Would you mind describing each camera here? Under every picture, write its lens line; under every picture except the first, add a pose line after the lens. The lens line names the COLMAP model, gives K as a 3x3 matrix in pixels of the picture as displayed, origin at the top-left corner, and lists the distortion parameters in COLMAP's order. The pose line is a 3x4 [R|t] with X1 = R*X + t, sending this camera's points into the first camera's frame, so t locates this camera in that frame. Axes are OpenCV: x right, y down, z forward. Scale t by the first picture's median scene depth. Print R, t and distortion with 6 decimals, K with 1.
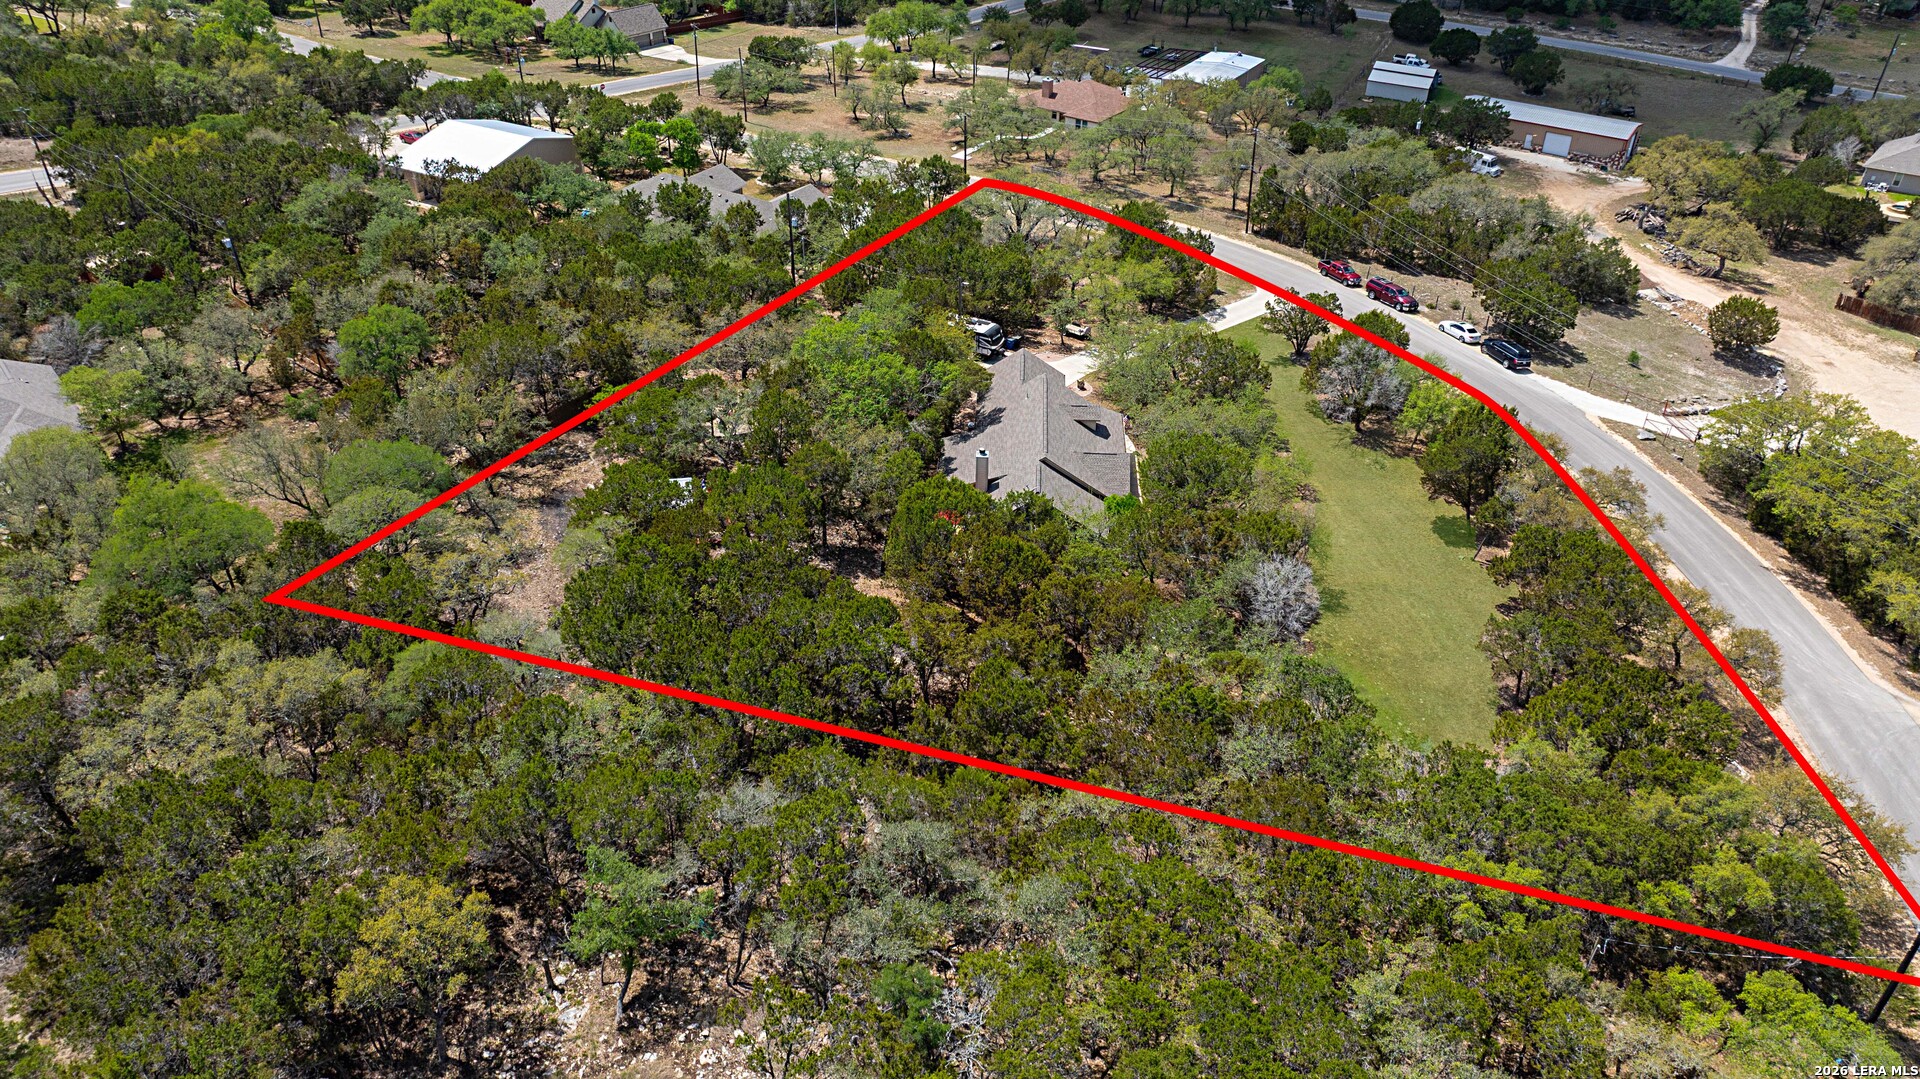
lens RADIAL K [[1357.0, 0, 952.2], [0, 1357.0, 536.4], [0, 0, 1]] dist [-0.024548, 0.005152]
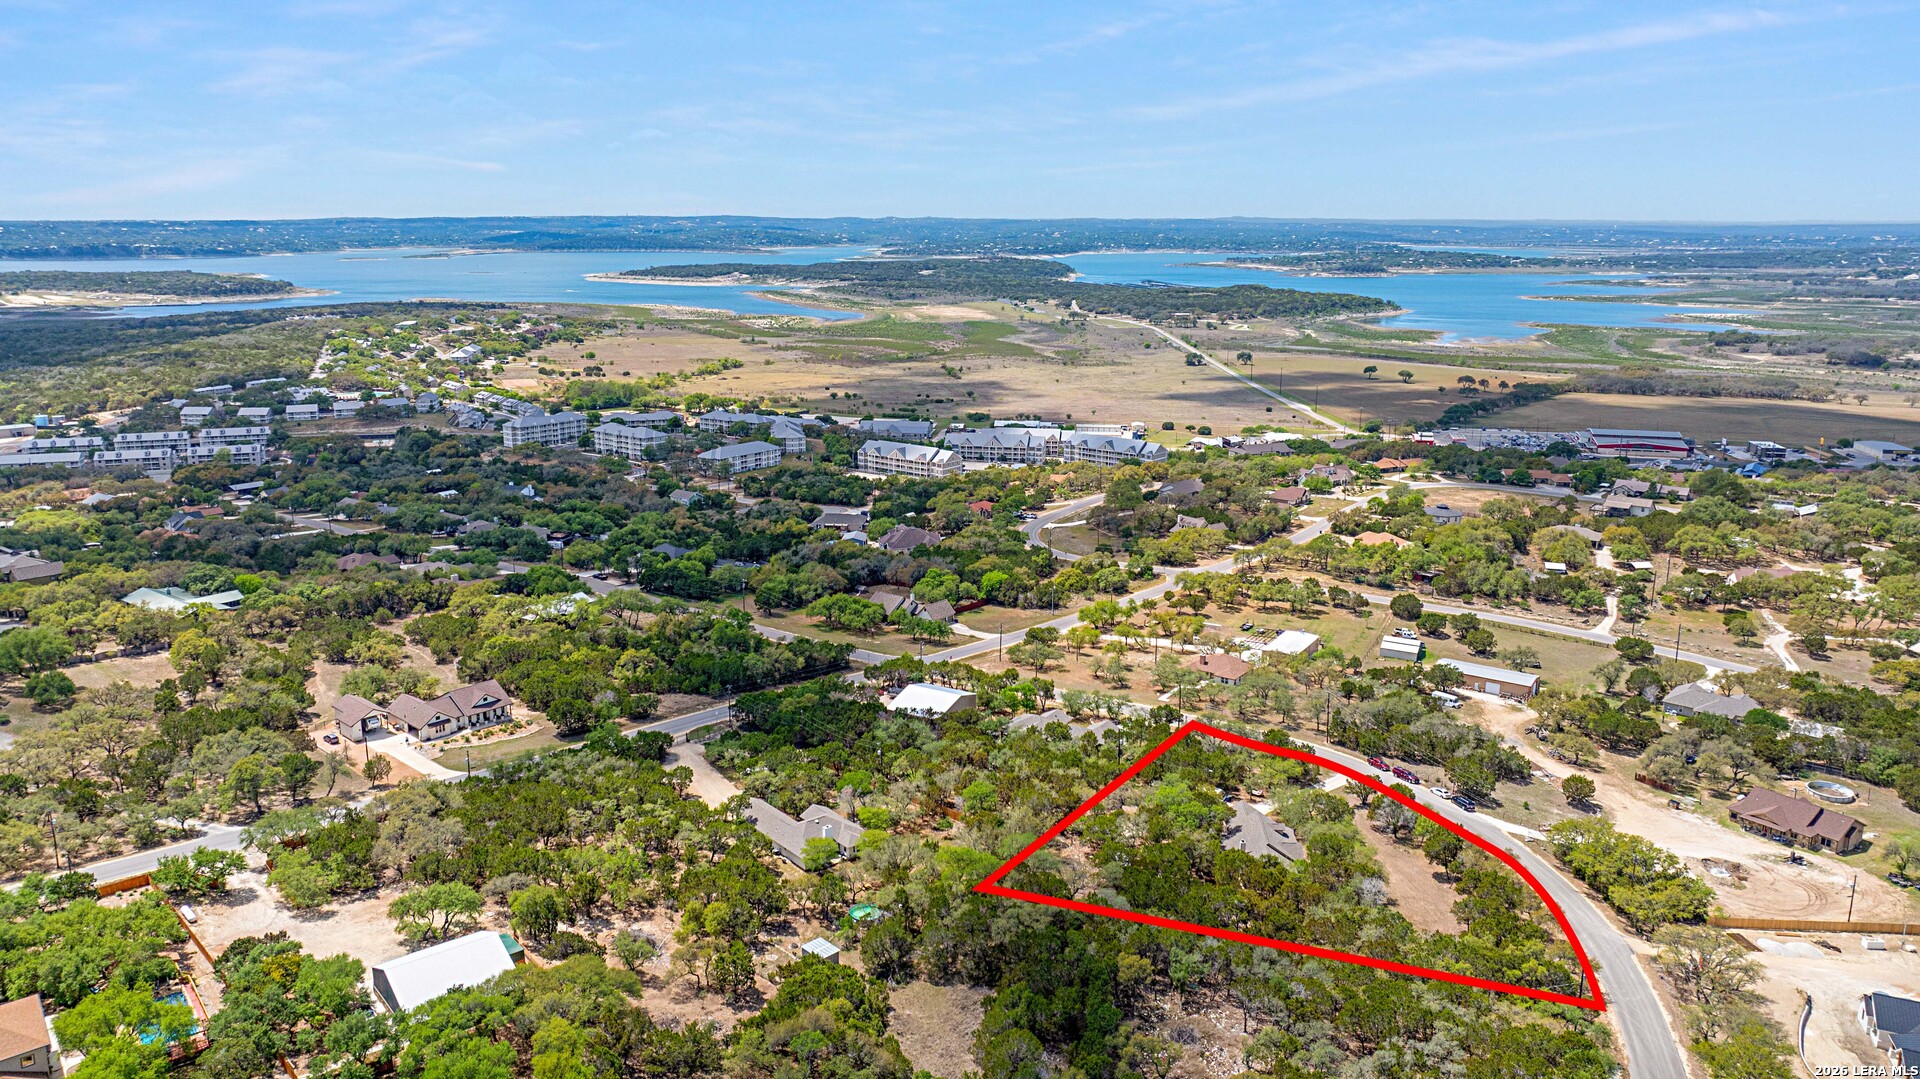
lens RADIAL K [[1357.0, 0, 966.6], [0, 1357.0, 532.6], [0, 0, 1]] dist [-0.024548, 0.005152]
pose [[0.999971, -0.001512, -0.007421, -0.321428], [-0.001123, 0.939436, -0.342723, 0.177749], [0.007490, 0.342722, 0.939407, -1.046567]]
